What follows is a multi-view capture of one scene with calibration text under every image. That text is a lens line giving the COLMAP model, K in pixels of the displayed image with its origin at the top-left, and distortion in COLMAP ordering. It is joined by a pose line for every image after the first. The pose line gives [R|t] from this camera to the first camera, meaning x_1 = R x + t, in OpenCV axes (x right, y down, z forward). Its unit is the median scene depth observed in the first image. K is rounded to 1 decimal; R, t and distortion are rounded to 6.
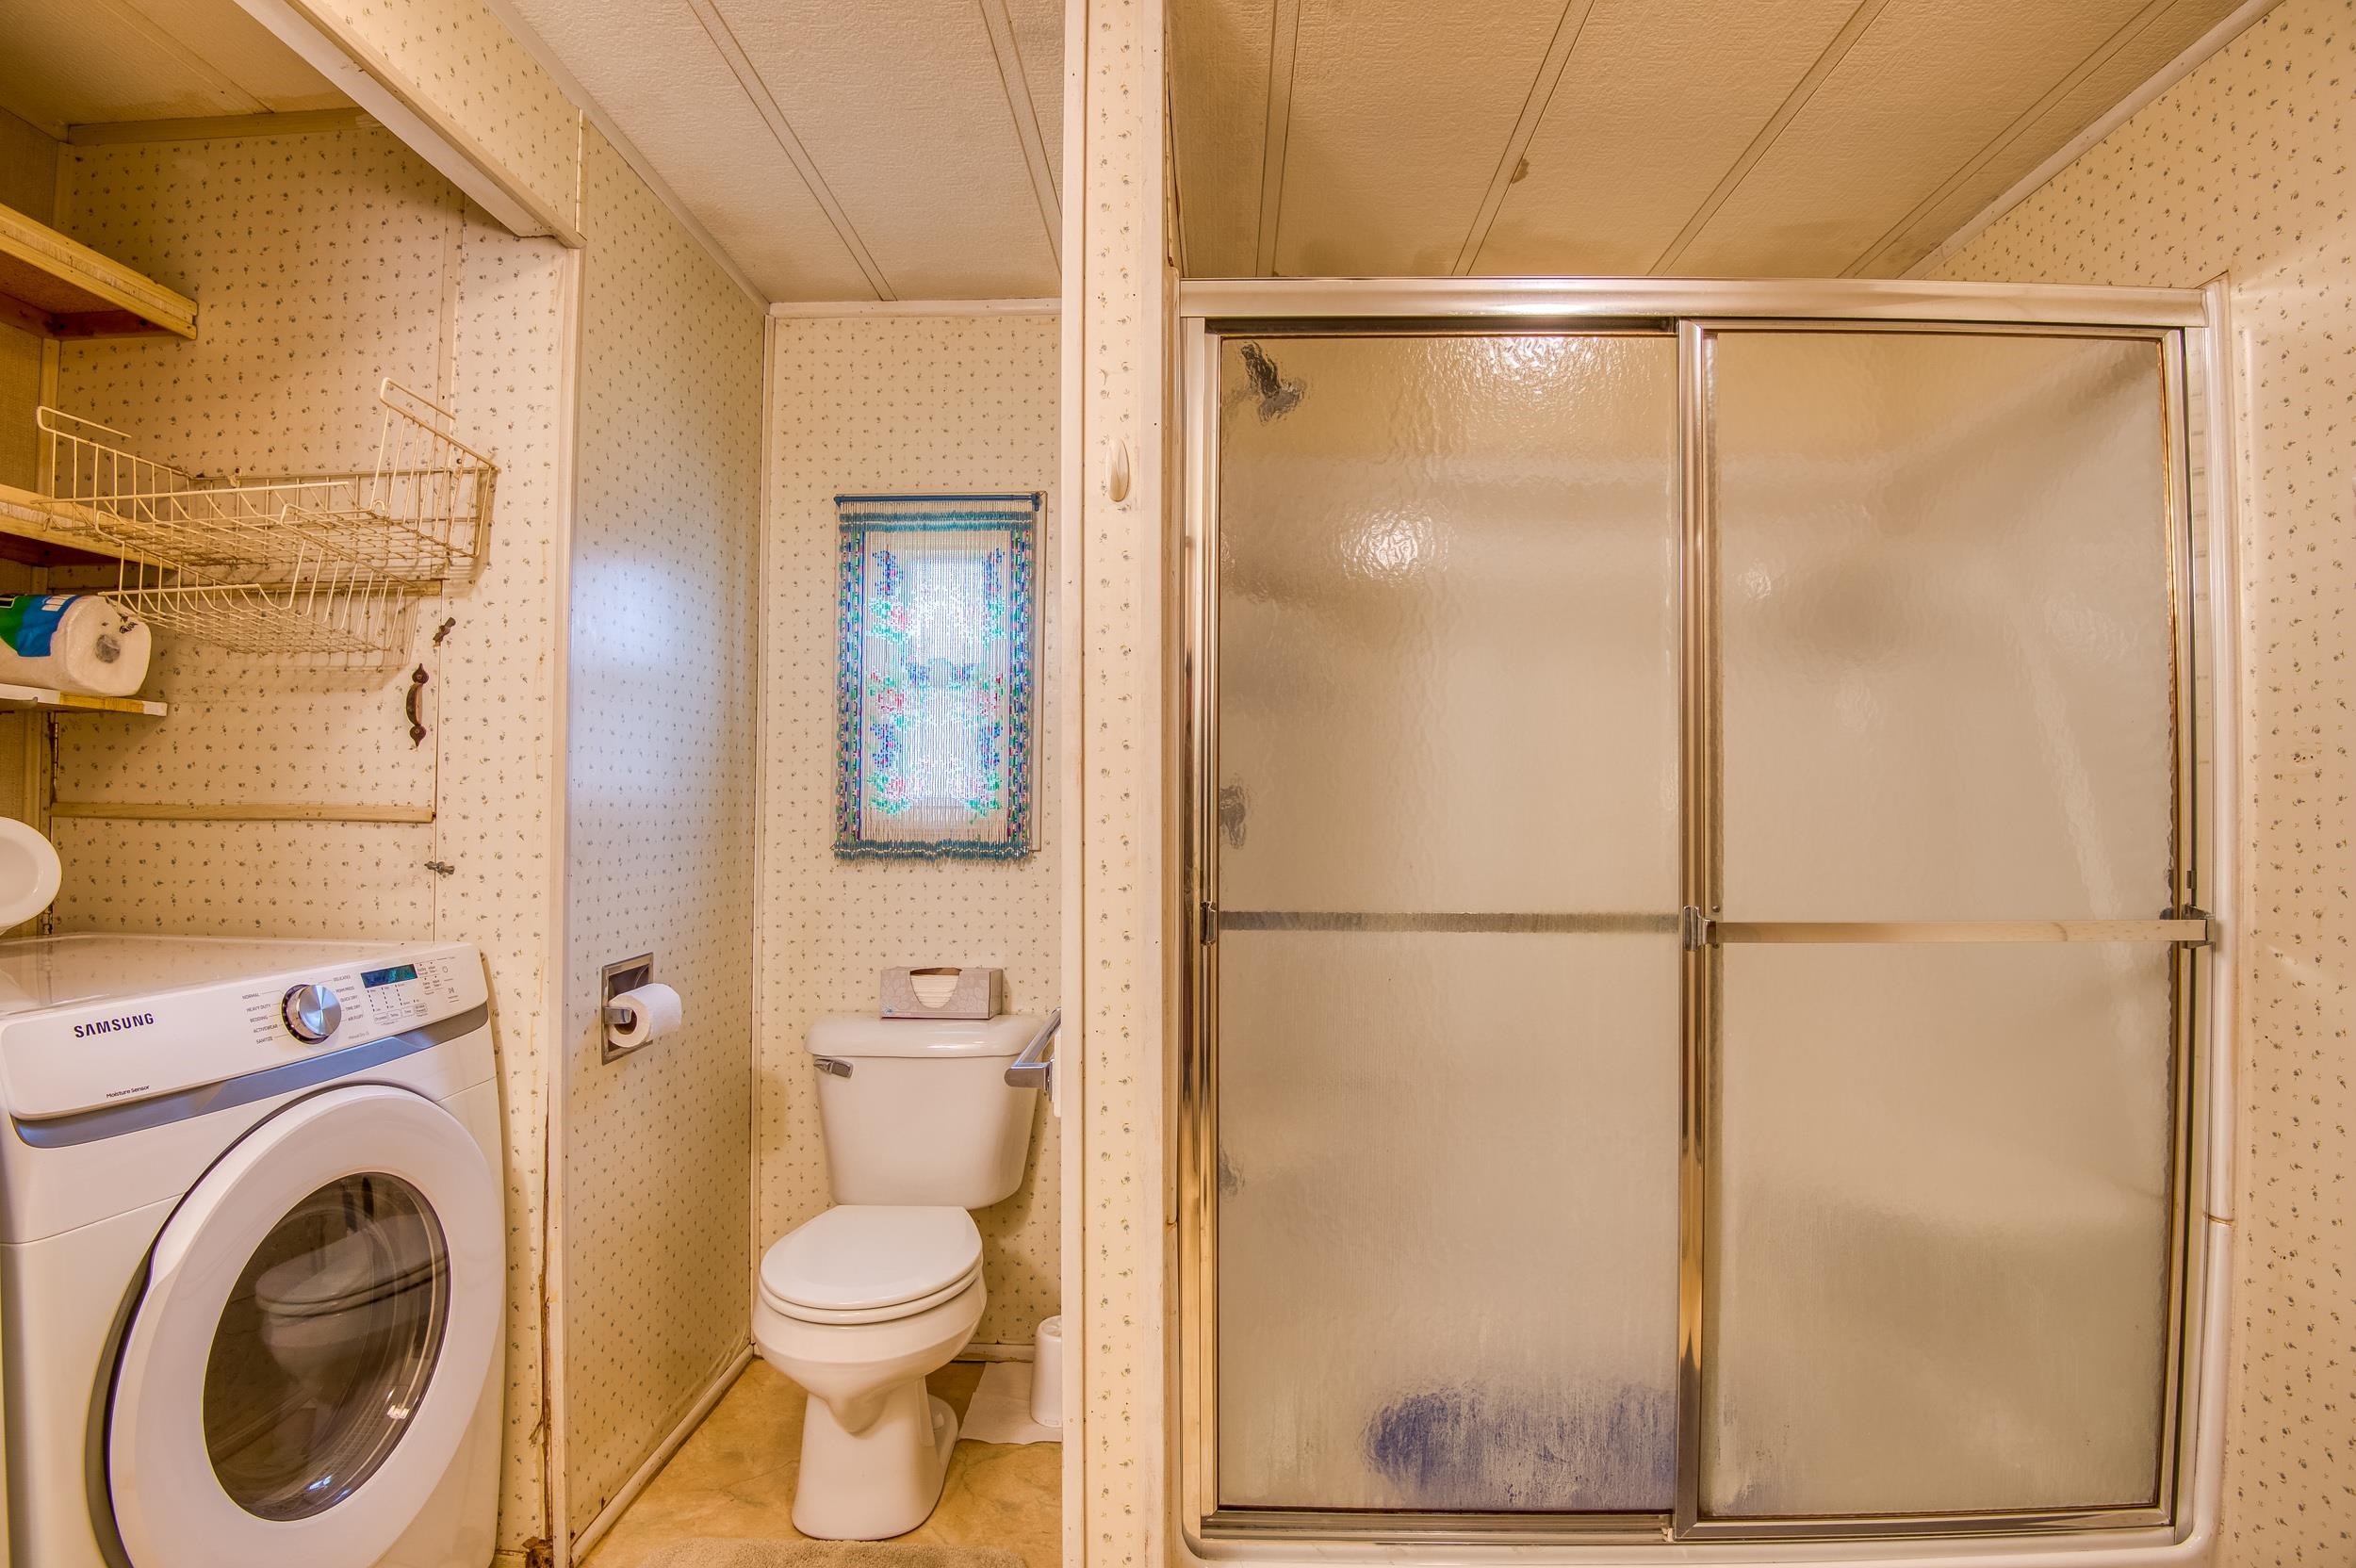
lens RADIAL K [[1131.3, 0, 1191.8], [0, 1131.3, 794.3], [0, 0, 1]] dist [-0.012631, -0.026434]
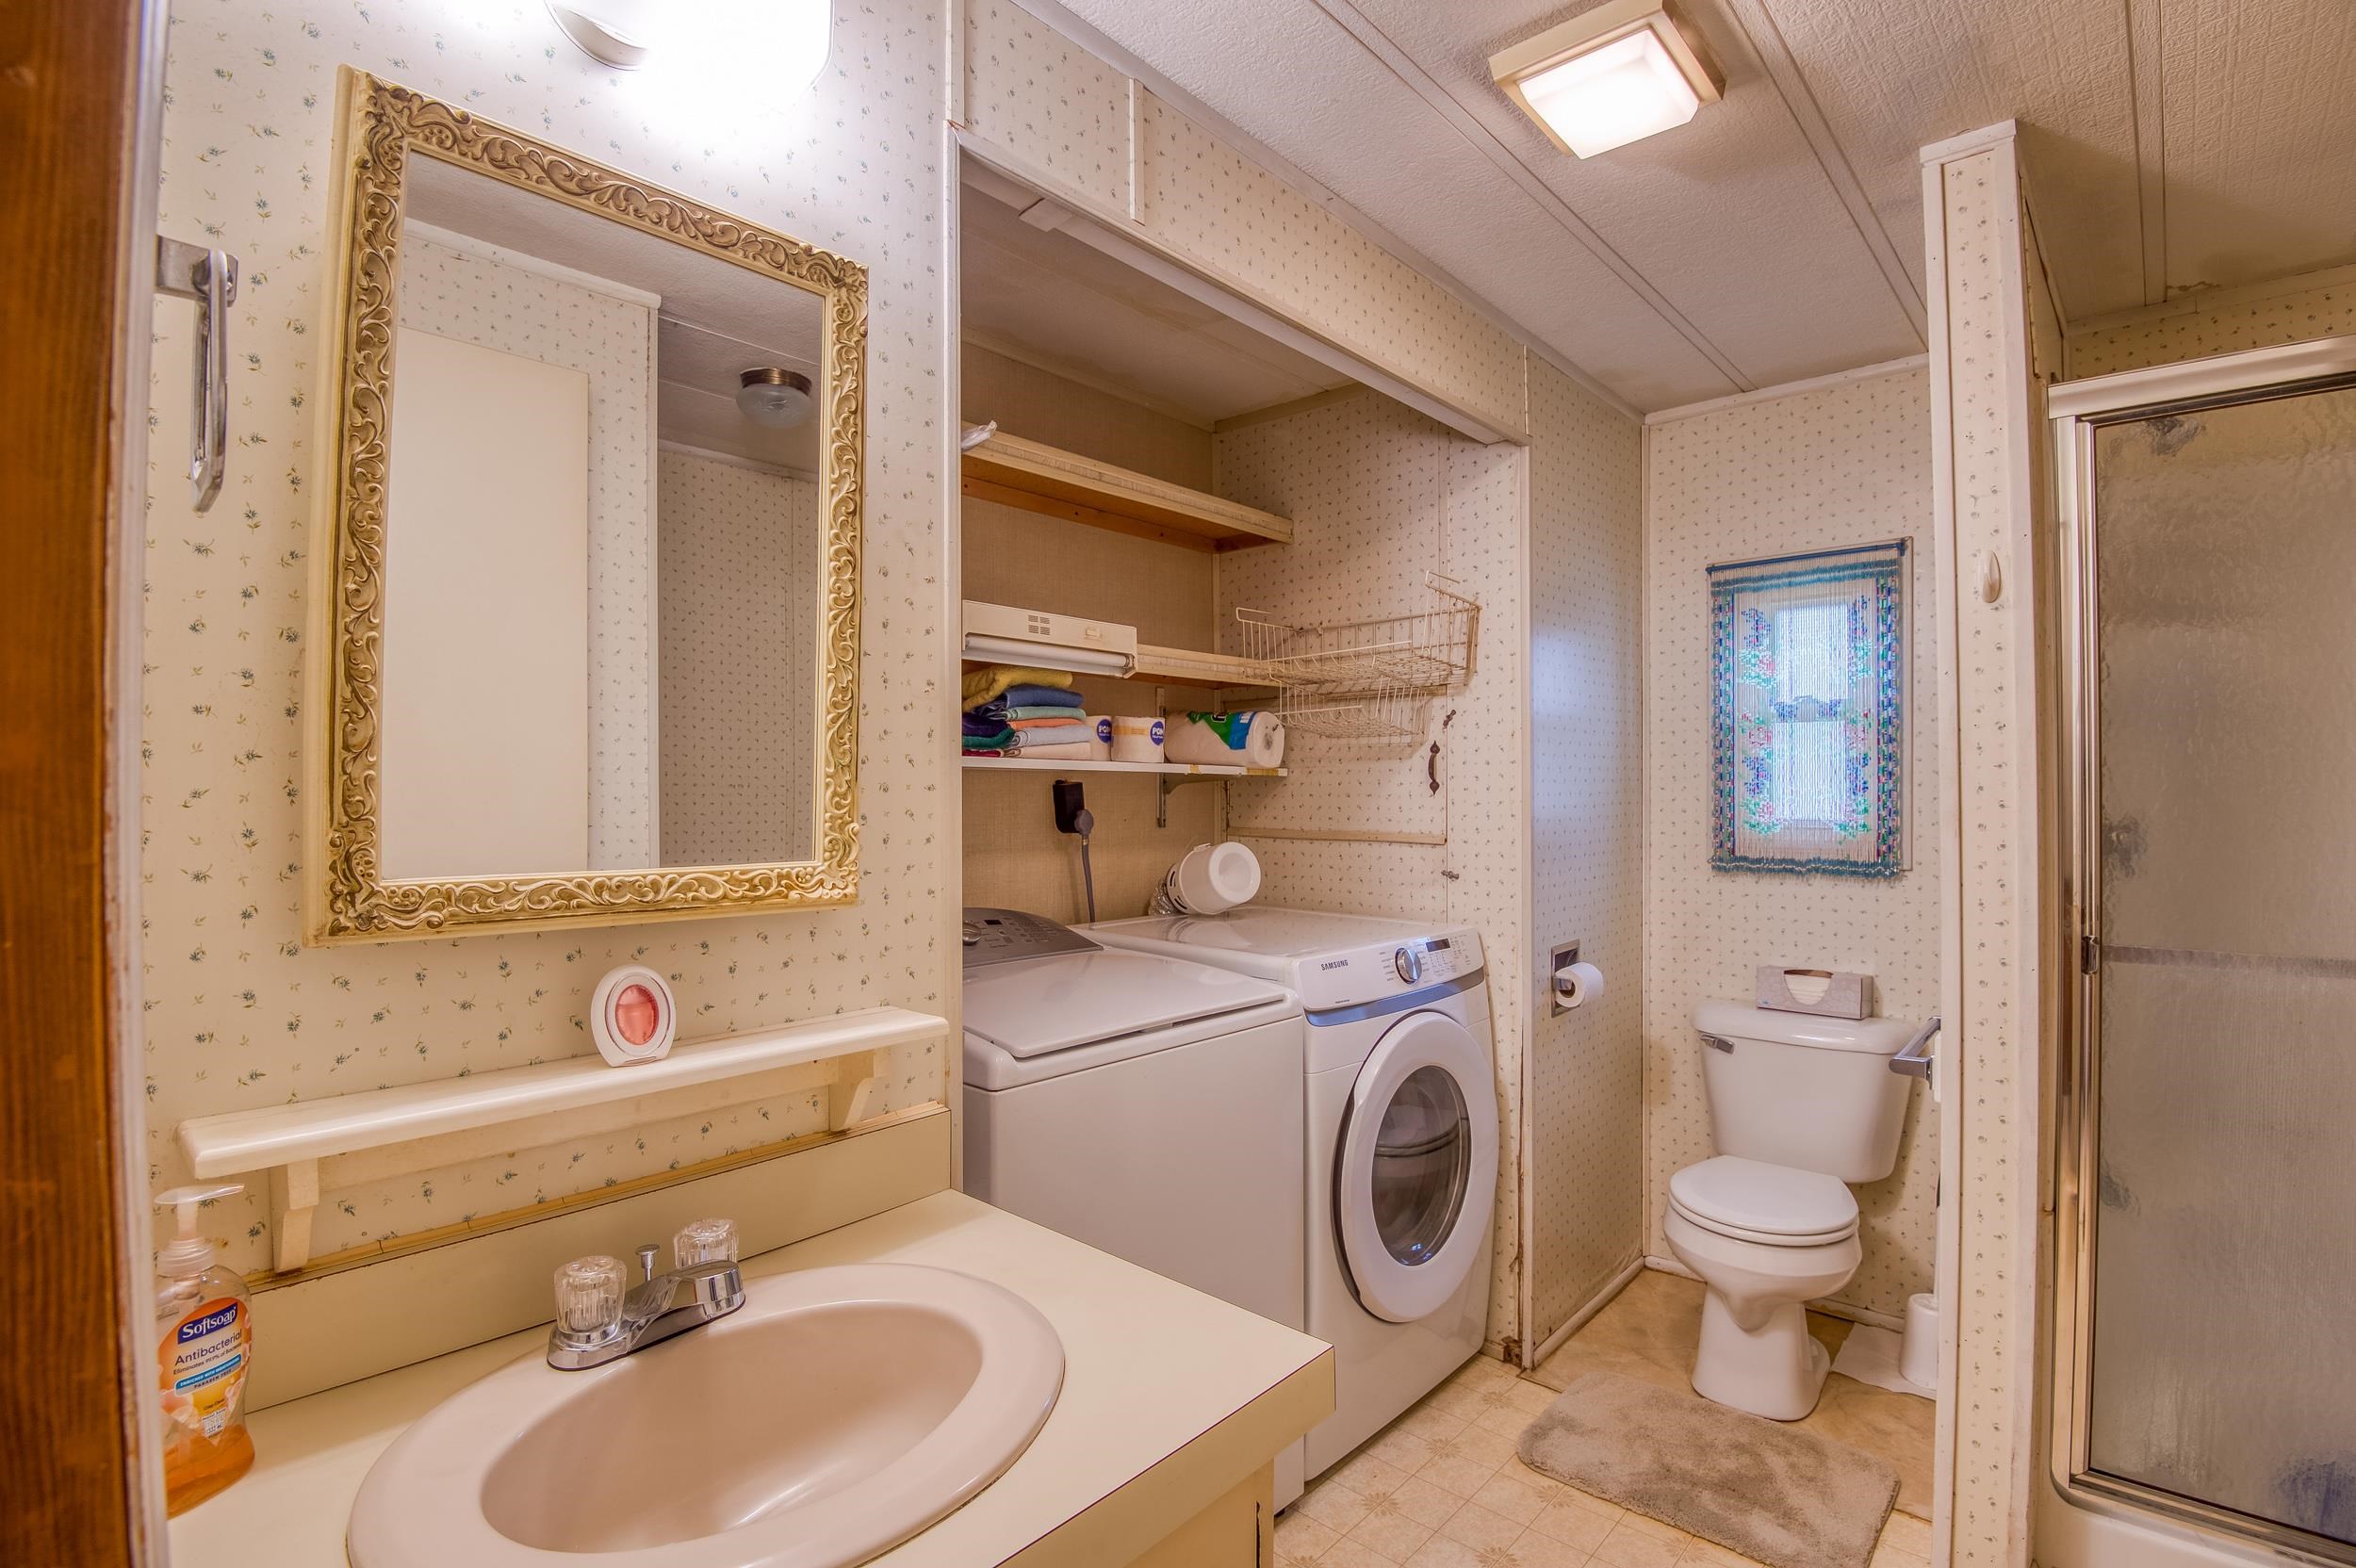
lens RADIAL K [[1094.8, 0, 1188.4], [0, 1094.8, 784.4], [0, 0, 1]] dist [-0.007518, -0.027299]
pose [[0.757626, -0.010489, -0.652605, 0.027399], [0.013314, 0.999911, -0.000614, -0.055357], [0.652553, -0.008223, 0.757698, -0.323380]]
